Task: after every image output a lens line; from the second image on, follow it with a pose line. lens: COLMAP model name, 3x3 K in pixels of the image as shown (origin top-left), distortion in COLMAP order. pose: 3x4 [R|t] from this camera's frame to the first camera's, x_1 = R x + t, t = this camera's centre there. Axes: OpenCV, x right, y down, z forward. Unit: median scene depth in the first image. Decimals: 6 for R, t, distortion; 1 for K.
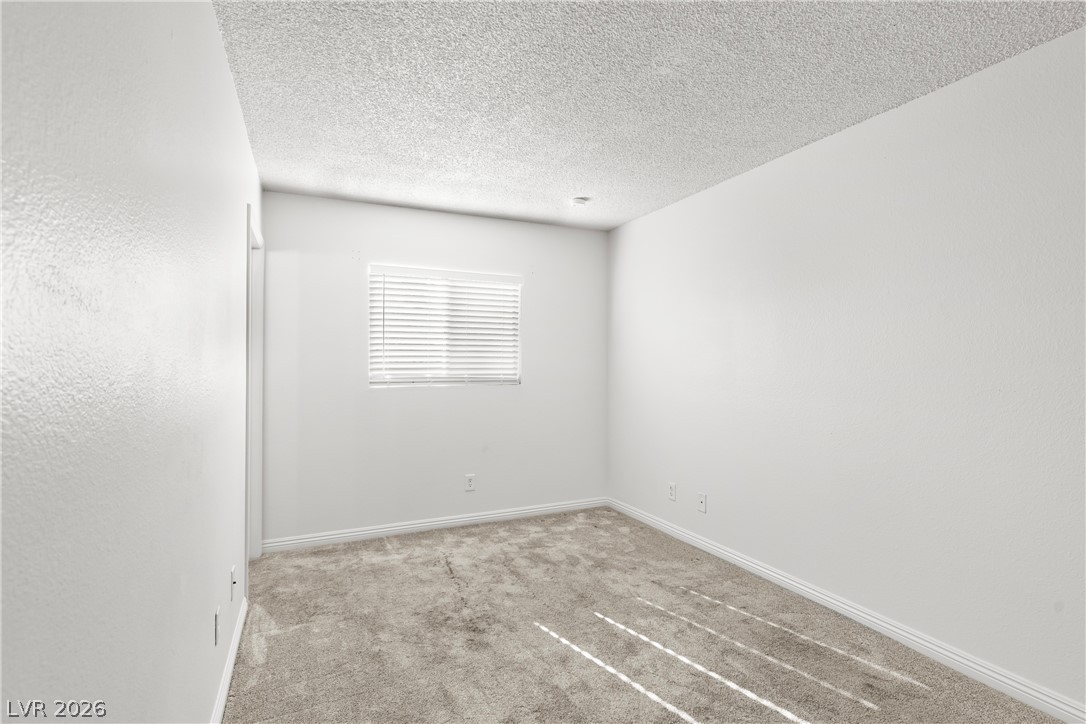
lens RADIAL K [[517.2, 0, 545.4], [0, 517.2, 361.2], [0, 0, 1]] dist [0.002783, -0.000692]
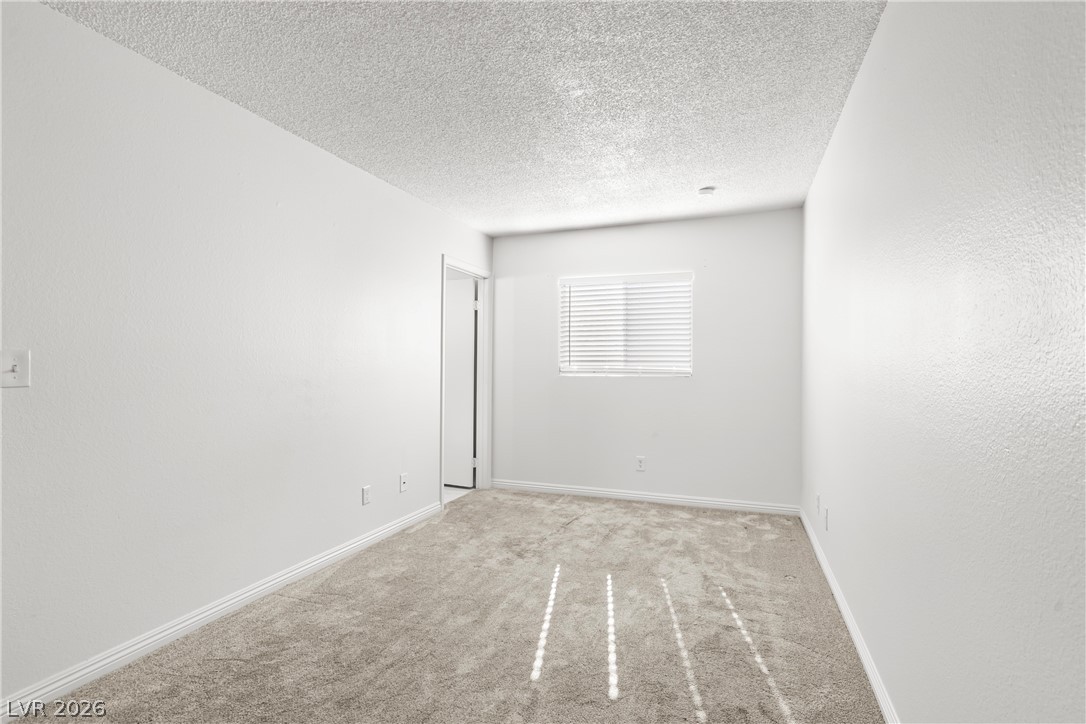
lens RADIAL K [[517.2, 0, 549.2], [0, 517.2, 362.6], [0, 0, 1]] dist [0.002783, -0.000692]
pose [[0.704858, 0.000024, -0.709348, 0.618300], [-0.001256, 0.999998, -0.001215, 0.022974], [0.709347, 0.001748, 0.704857, 0.092609]]
